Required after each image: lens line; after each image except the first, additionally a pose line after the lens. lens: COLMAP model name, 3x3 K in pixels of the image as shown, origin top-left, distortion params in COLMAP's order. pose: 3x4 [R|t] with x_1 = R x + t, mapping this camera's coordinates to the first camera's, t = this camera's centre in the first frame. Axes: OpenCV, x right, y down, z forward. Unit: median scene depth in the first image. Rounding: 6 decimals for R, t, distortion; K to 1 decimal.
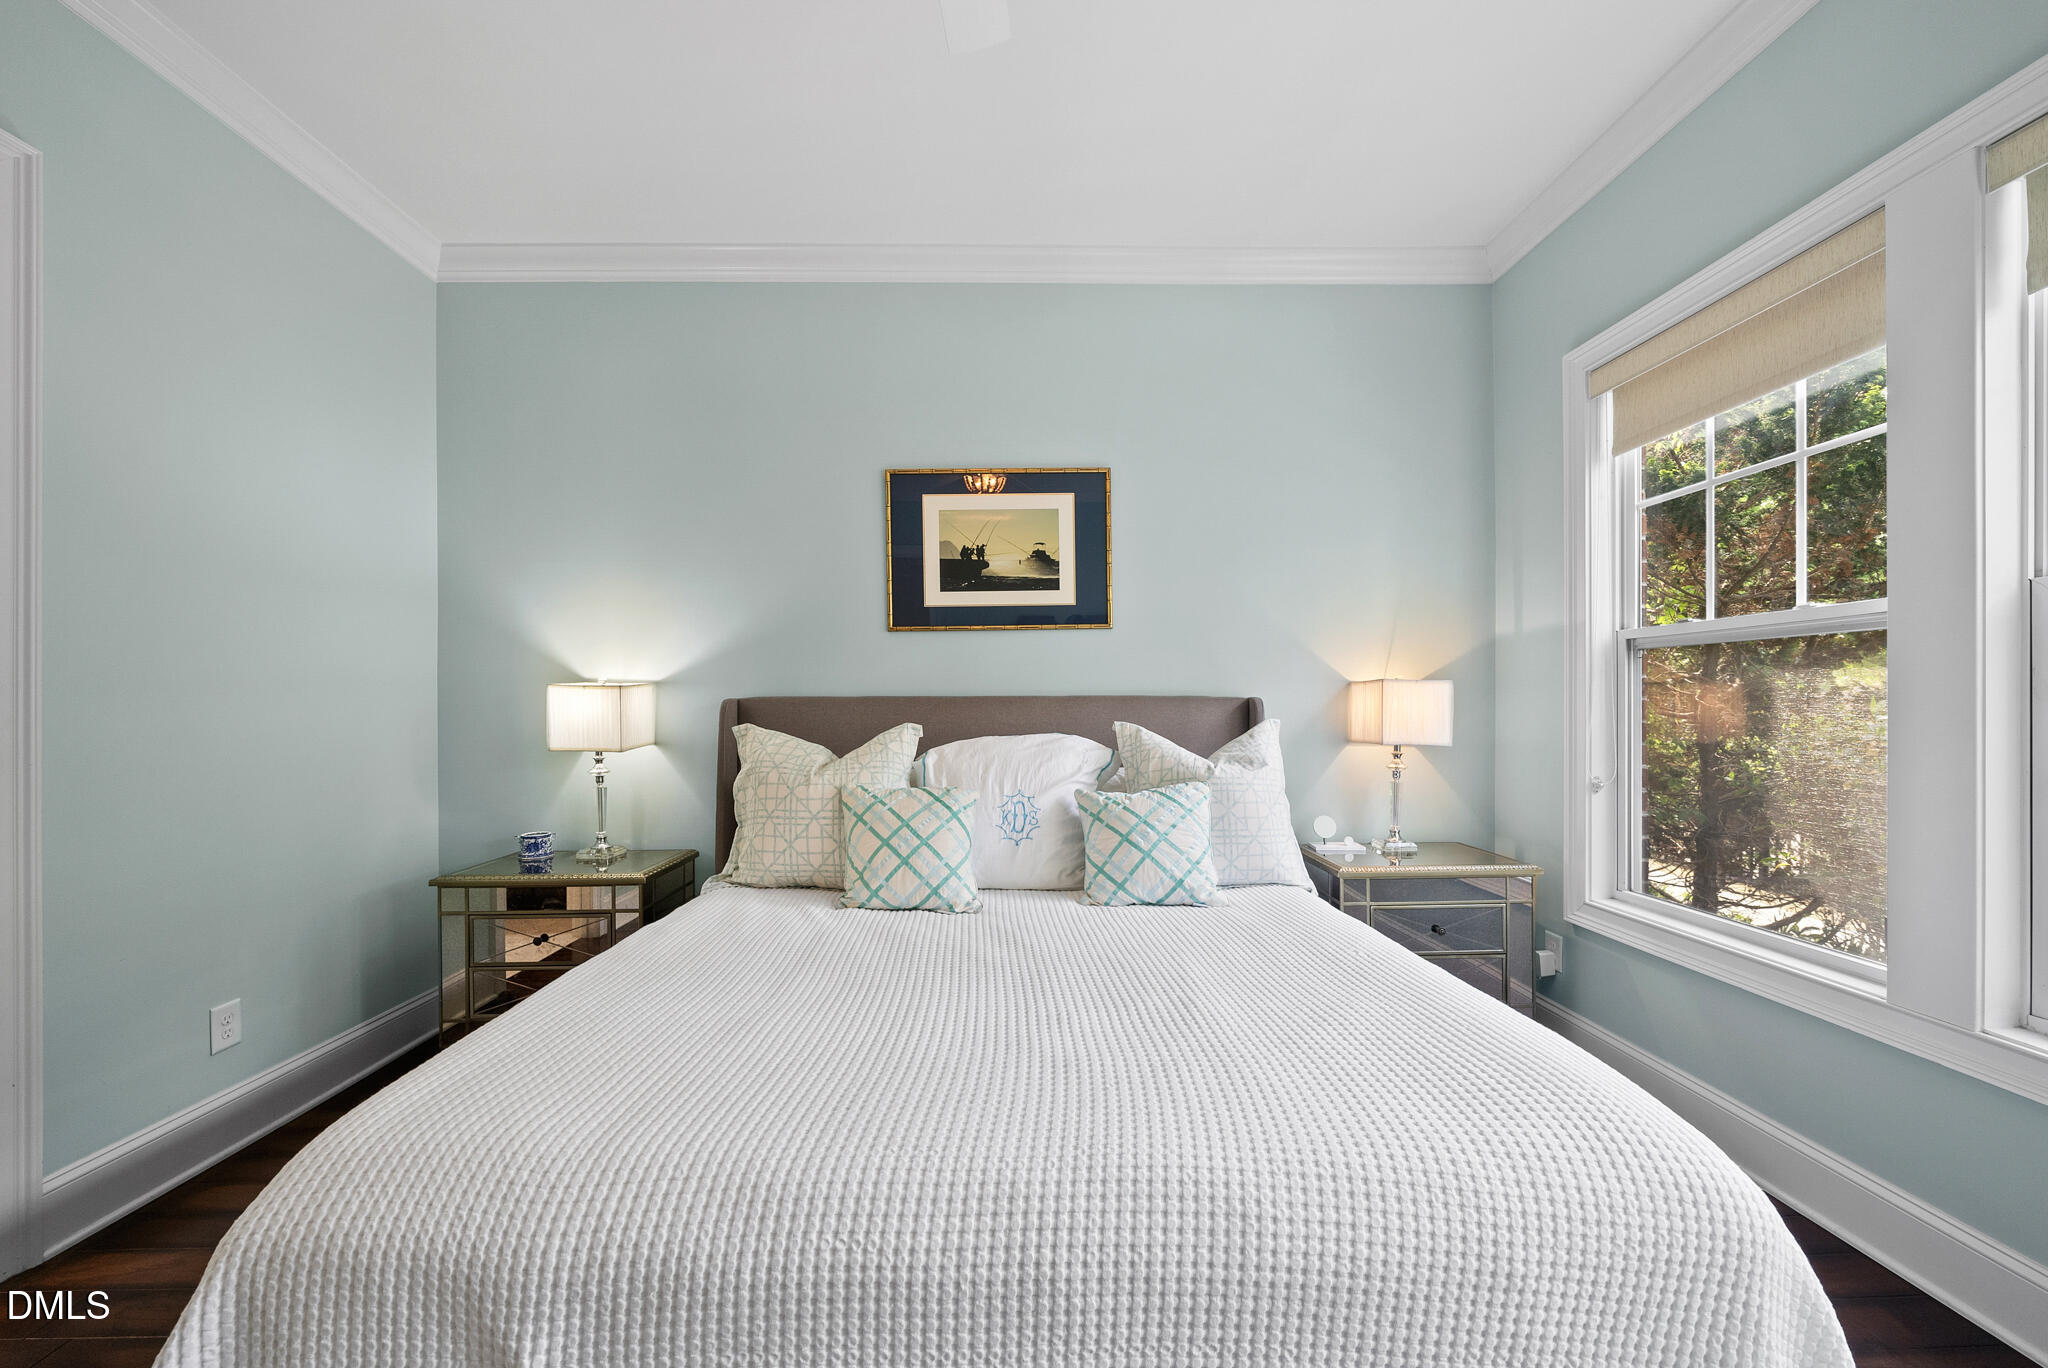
lens RADIAL K [[759.2, 0, 1023.3], [0, 759.2, 702.8], [0, 0, 1]] dist [-0.006614, -0.000042]
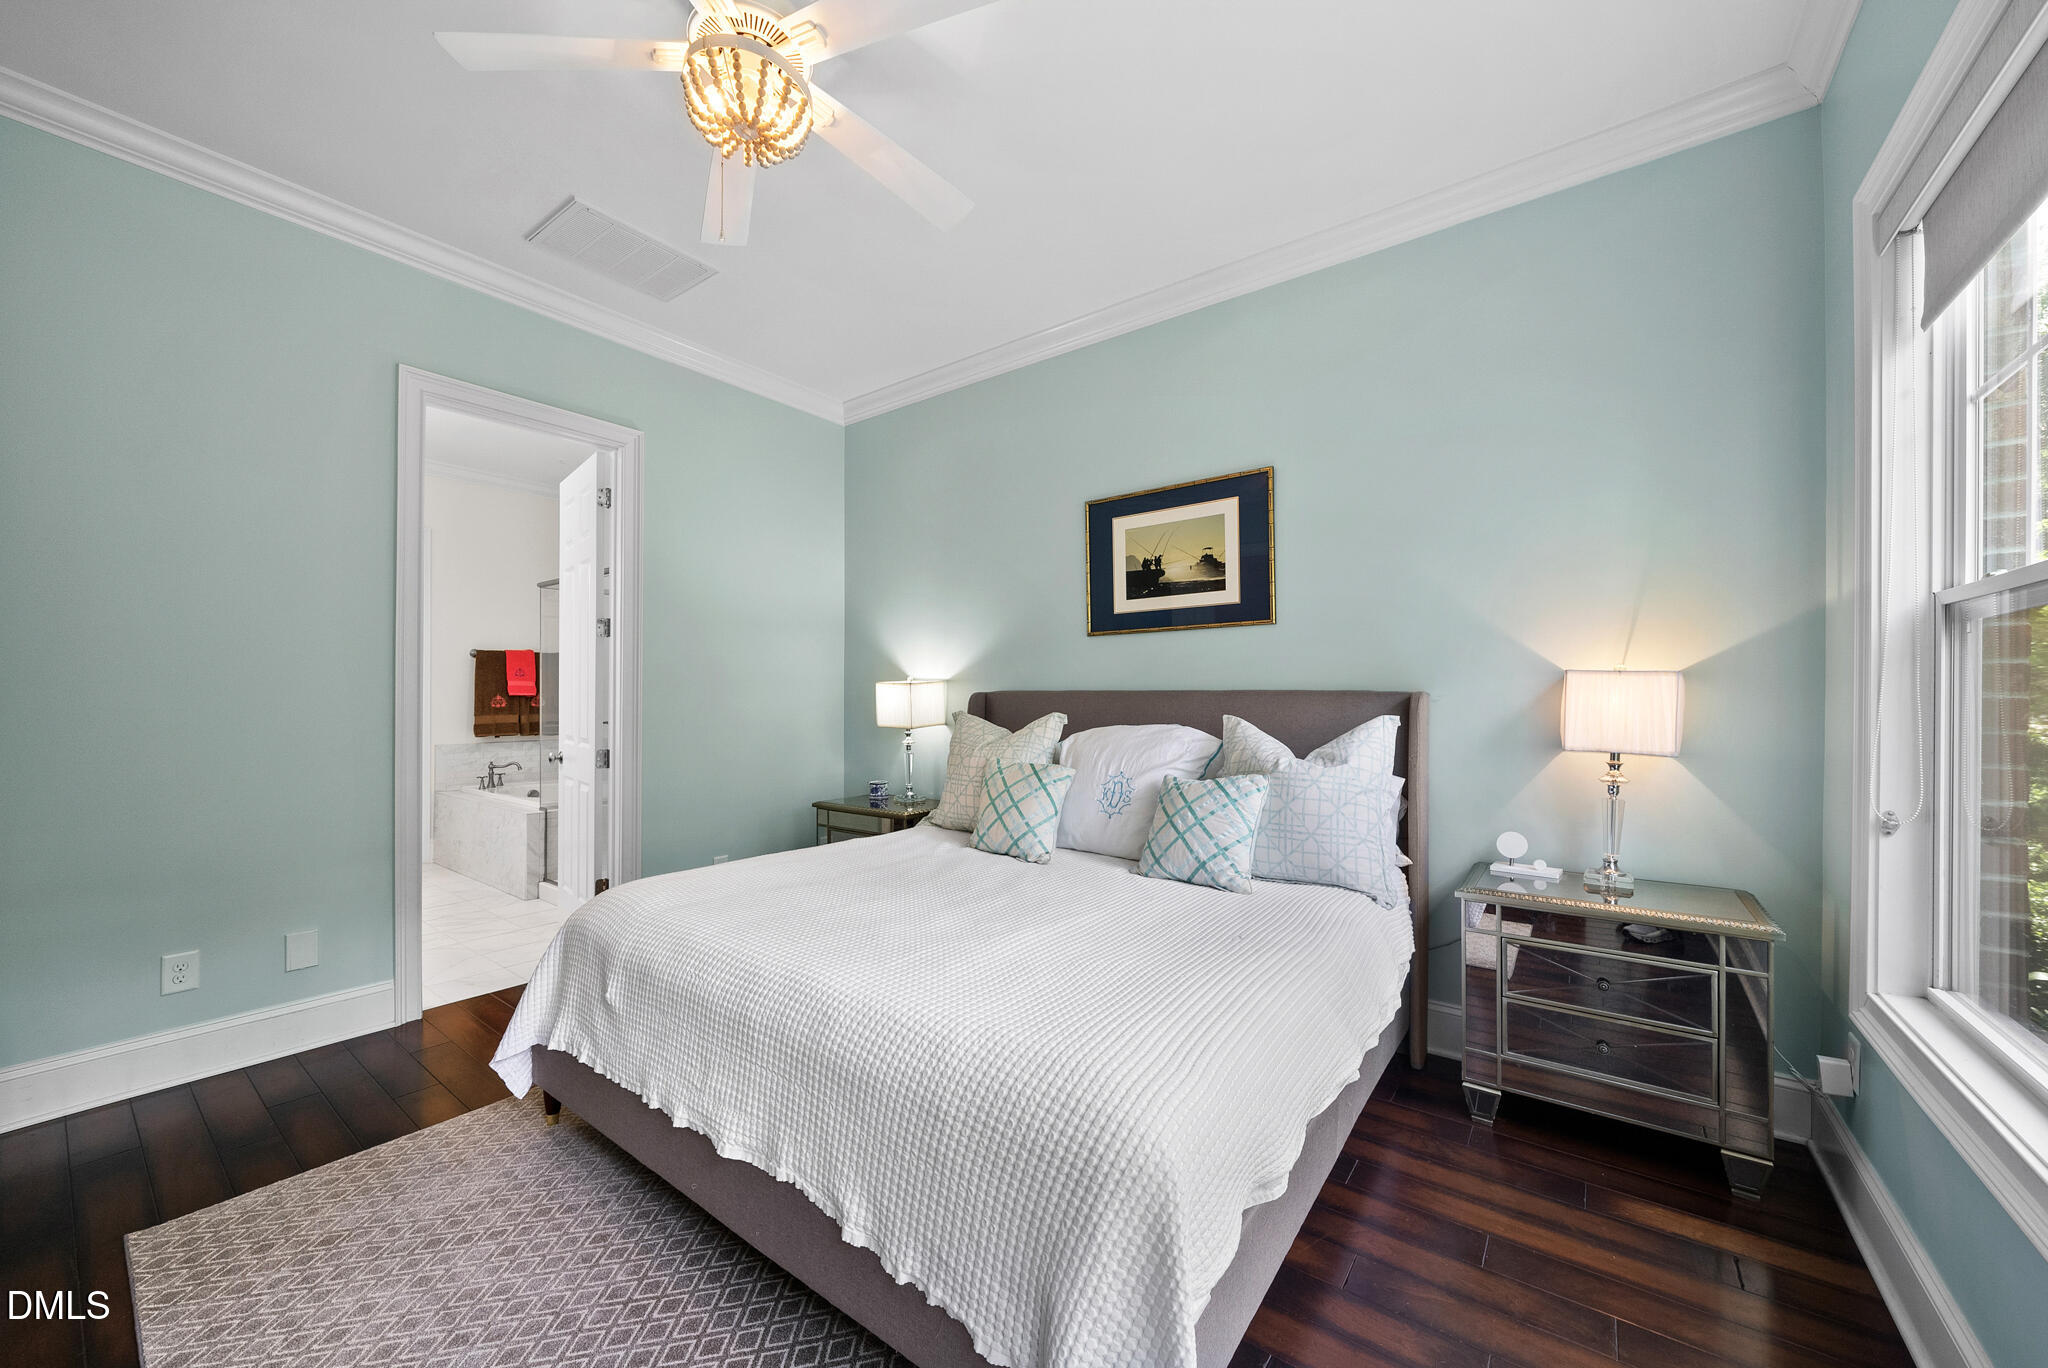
lens RADIAL K [[759.2, 0, 1025.7], [0, 759.2, 691.6], [0, 0, 1]] dist [-0.006614, -0.000042]
pose [[0.785692, 0.001773, -0.618615, 0.547467], [-0.004599, 0.999985, -0.002975, -0.003153], [0.618601, 0.005183, 0.785689, -0.001571]]
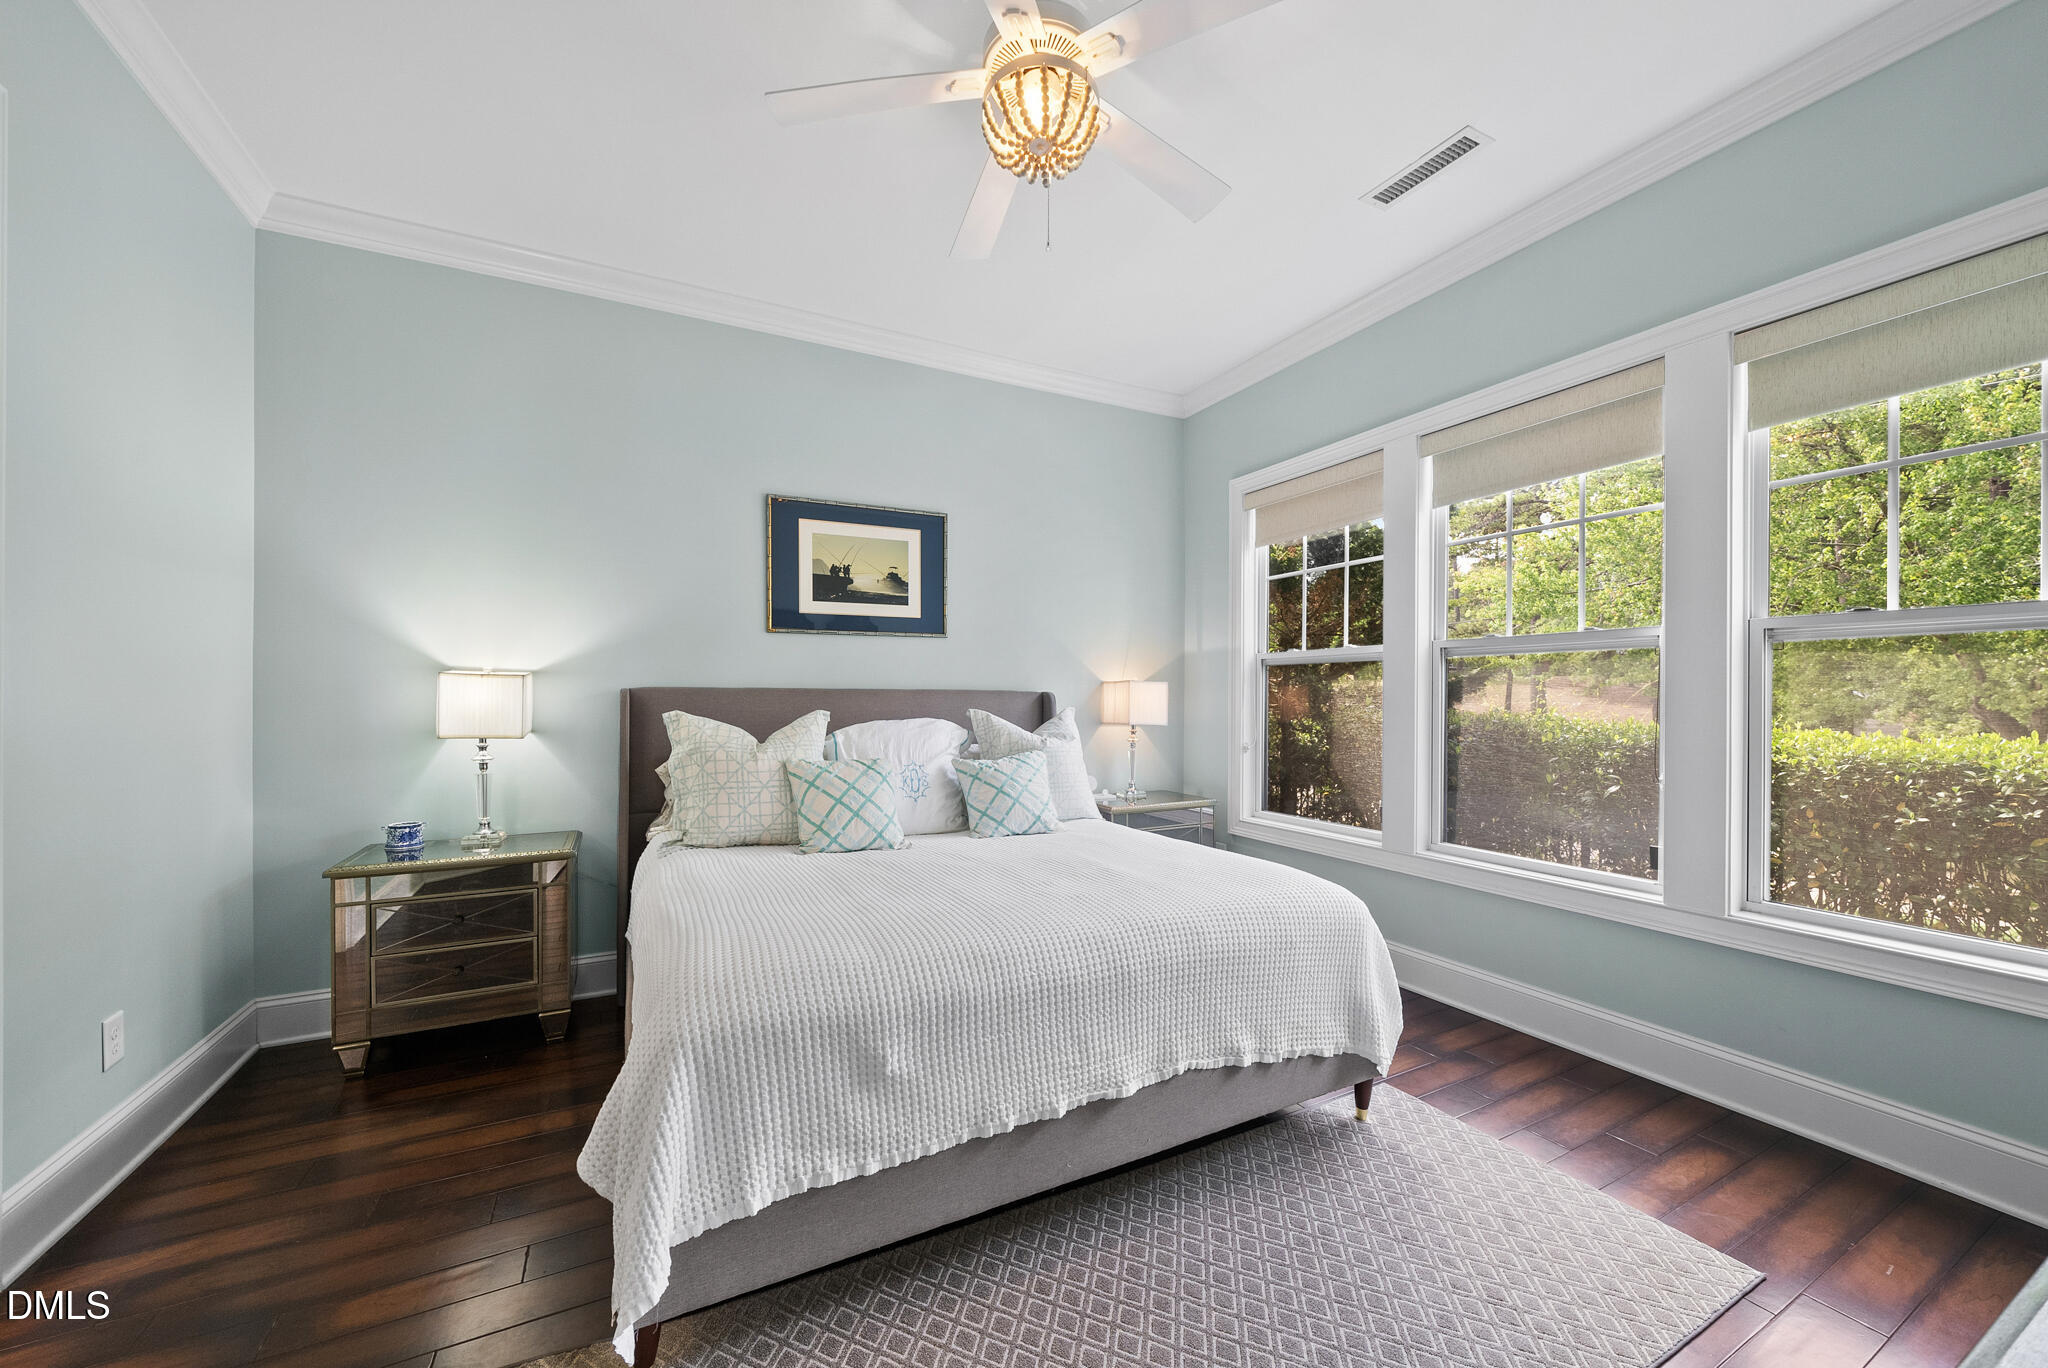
lens RADIAL K [[759.2, 0, 1022.0], [0, 759.2, 692.1], [0, 0, 1]] dist [-0.006614, -0.000042]
pose [[0.898248, 0.009920, 0.439377, -0.380786], [-0.007771, 0.999947, -0.006690, 0.002959], [-0.439420, 0.002595, 0.898278, -0.247464]]
